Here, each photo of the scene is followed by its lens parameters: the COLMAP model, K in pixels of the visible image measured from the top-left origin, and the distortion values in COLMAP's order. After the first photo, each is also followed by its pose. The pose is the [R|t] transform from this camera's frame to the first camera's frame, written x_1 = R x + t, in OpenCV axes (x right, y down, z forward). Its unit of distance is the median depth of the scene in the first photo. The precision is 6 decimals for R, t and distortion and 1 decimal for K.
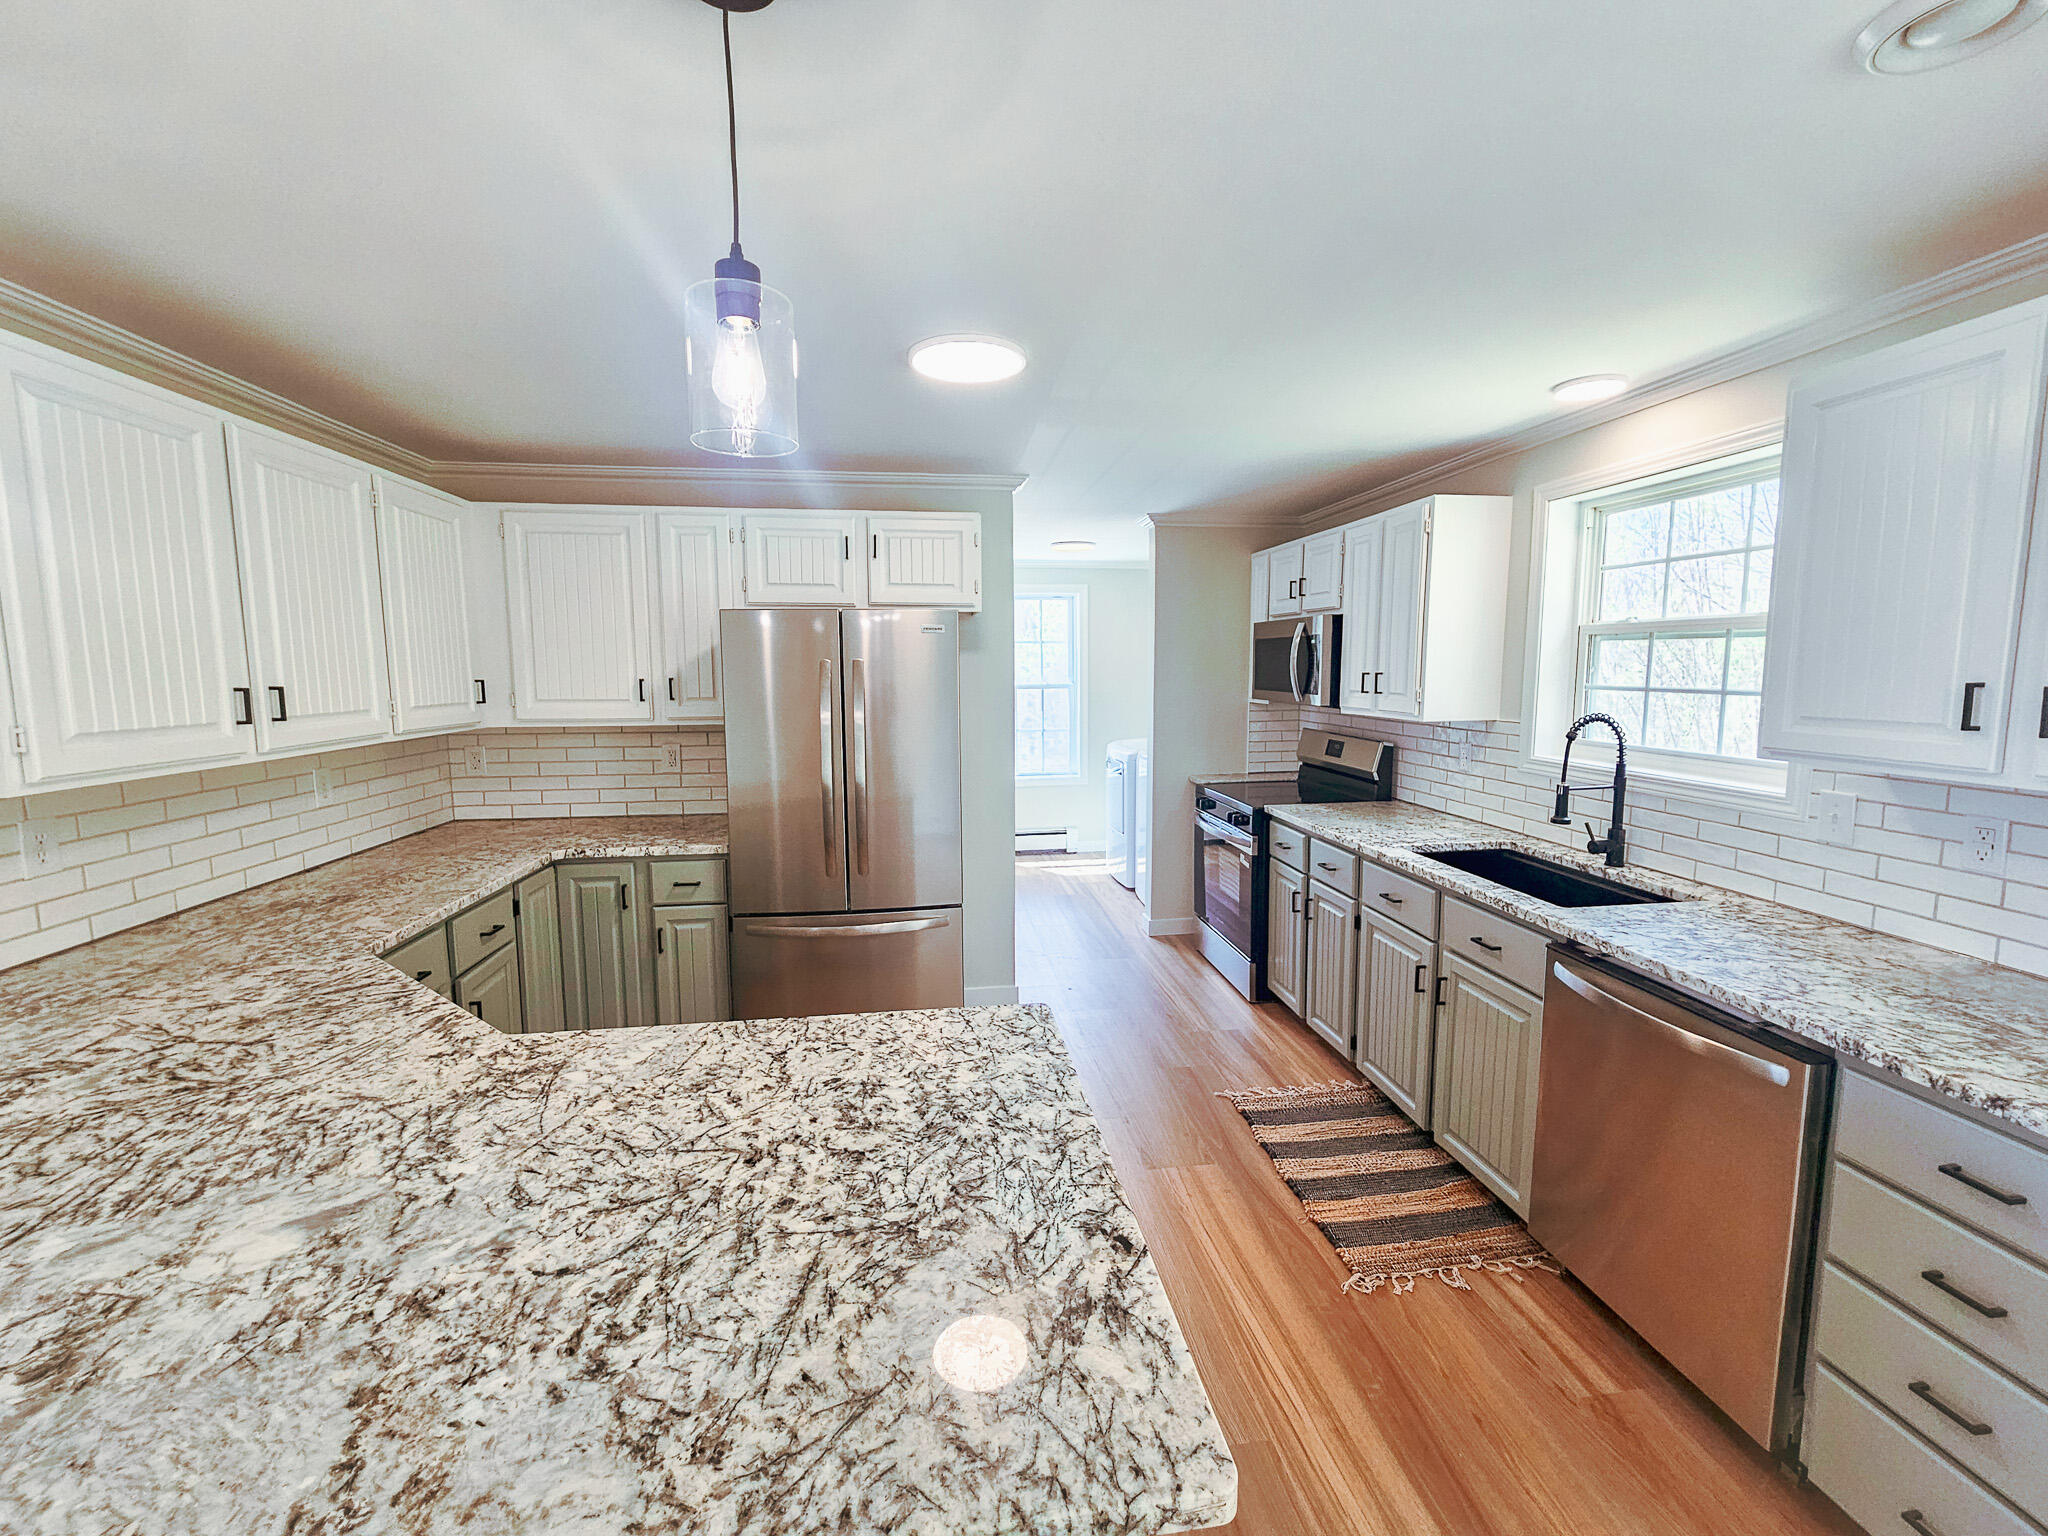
lens RADIAL K [[832.1, 0, 1028.7], [0, 832.1, 759.5], [0, 0, 1]] dist [-0.002010, 0.001164]
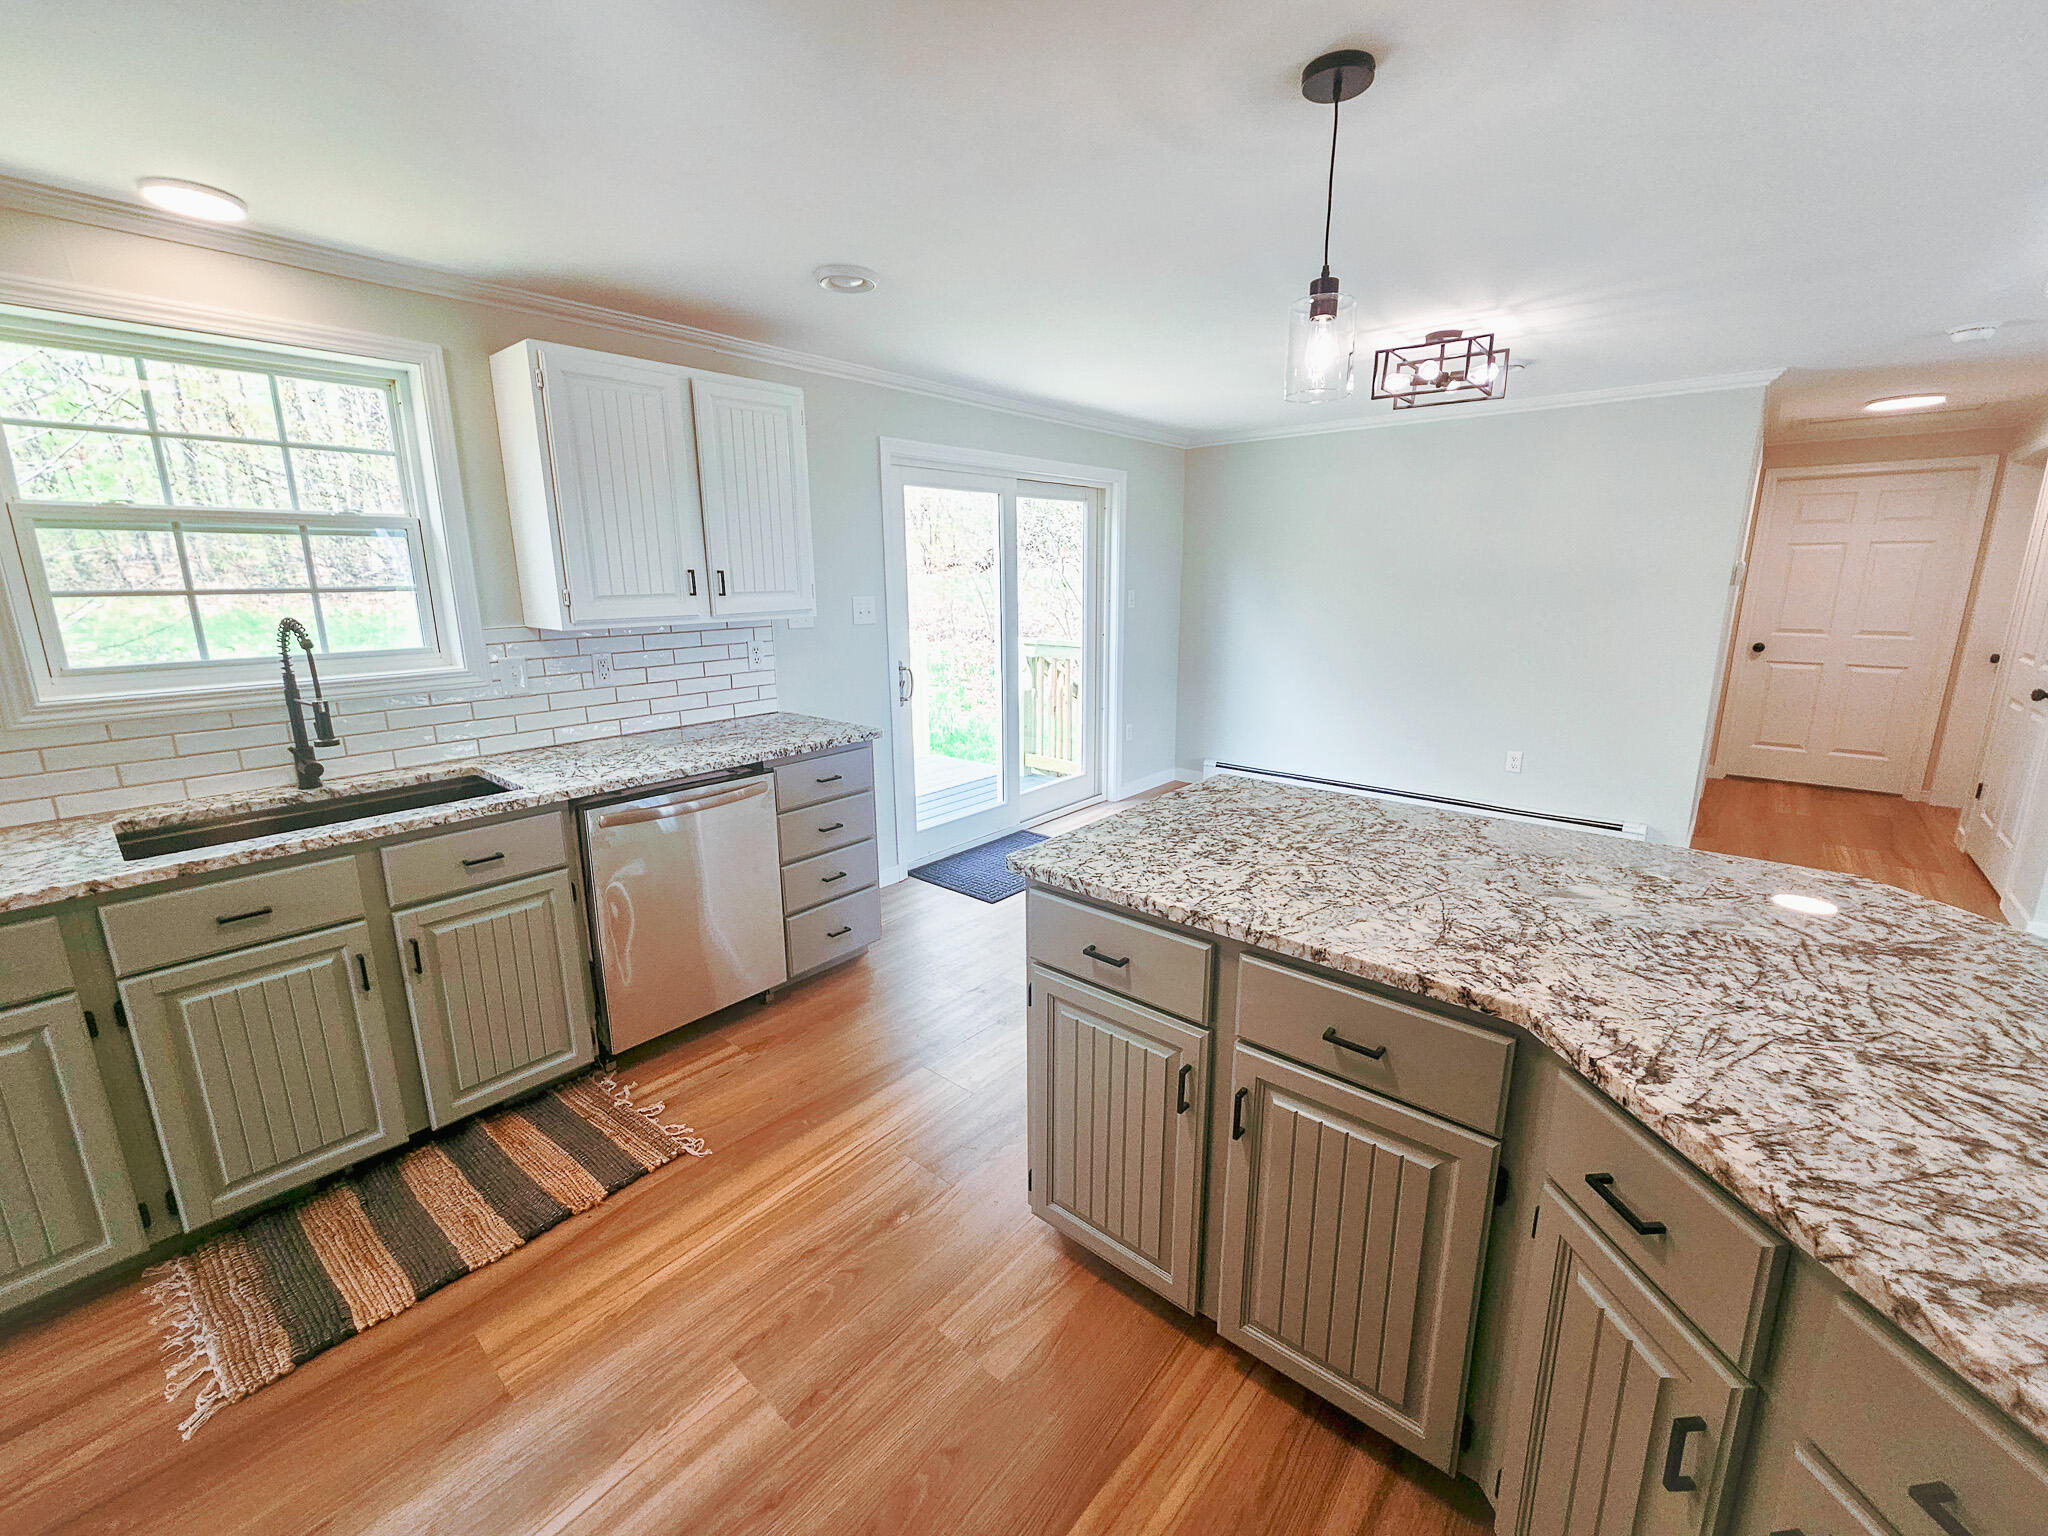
lens RADIAL K [[839.9, 0, 1020.8], [0, 839.9, 759.0], [0, 0, 1]] dist [-0.000670, -0.000252]
pose [[-0.657909, -0.154072, 0.737169, -0.930564], [0.097084, 0.953330, 0.285897, -0.172674], [-0.746814, 0.259661, -0.612246, 1.912327]]
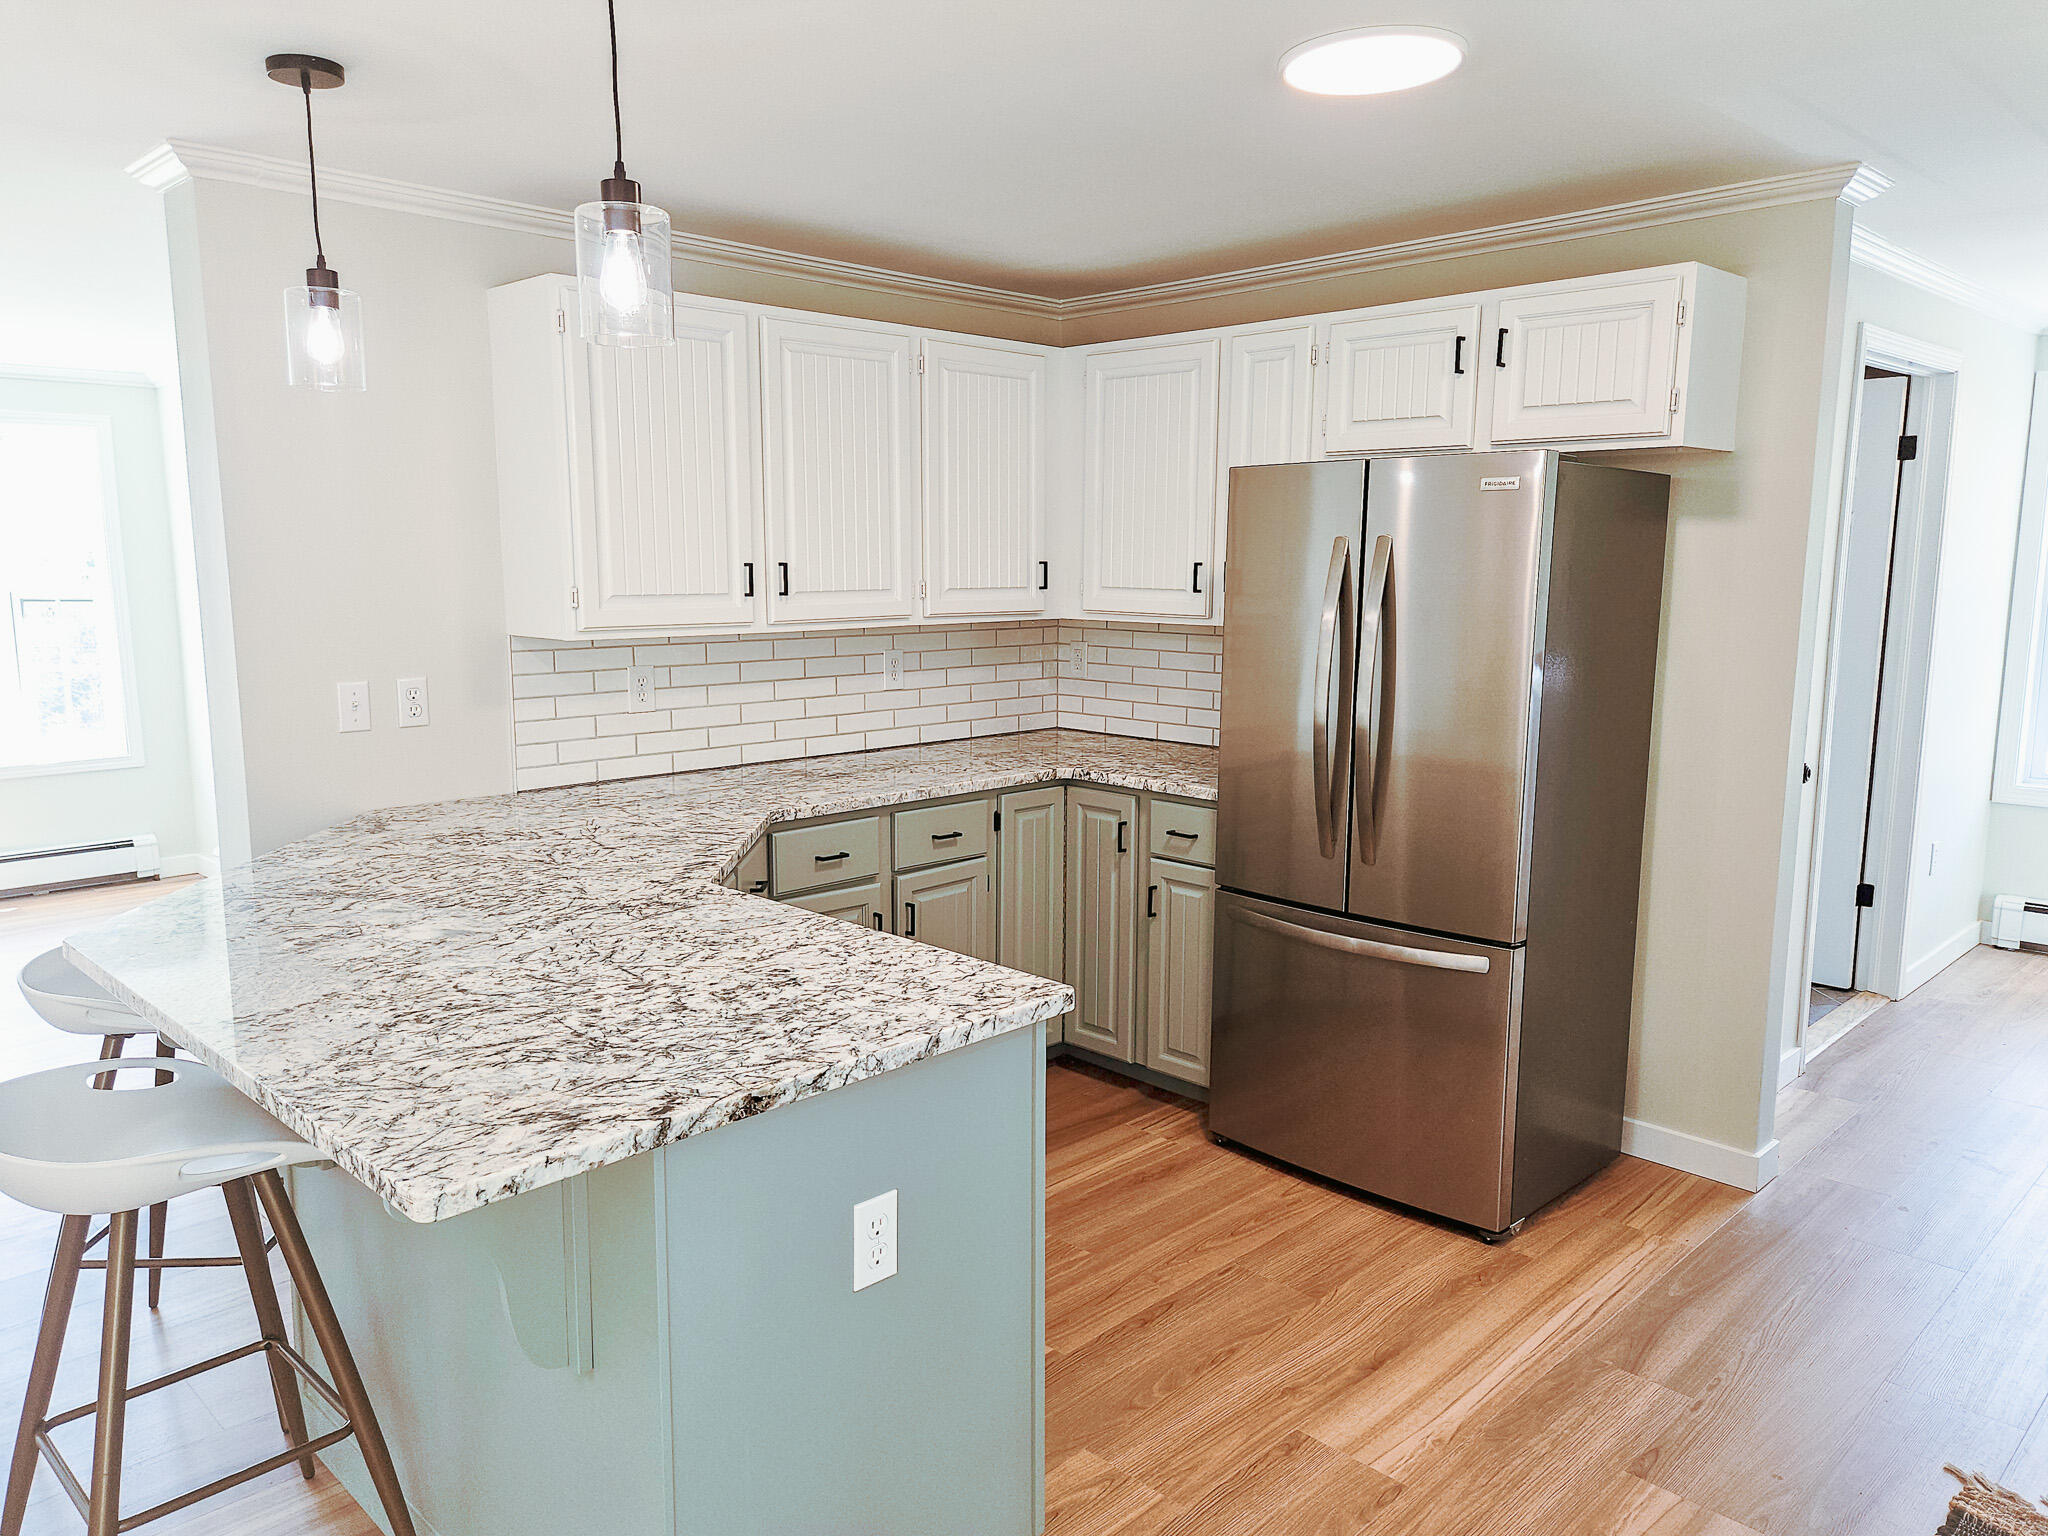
lens RADIAL K [[1442.6, 0, 1024.0], [0, 1442.6, 768.0], [0, 0, 1]] dist [0.050854, -0.001673]
pose [[0.608166, 0.123850, -0.784089, 1.178451], [-0.093536, 0.992053, 0.084149, -0.017384], [0.788280, 0.022164, 0.614917, 0.167740]]
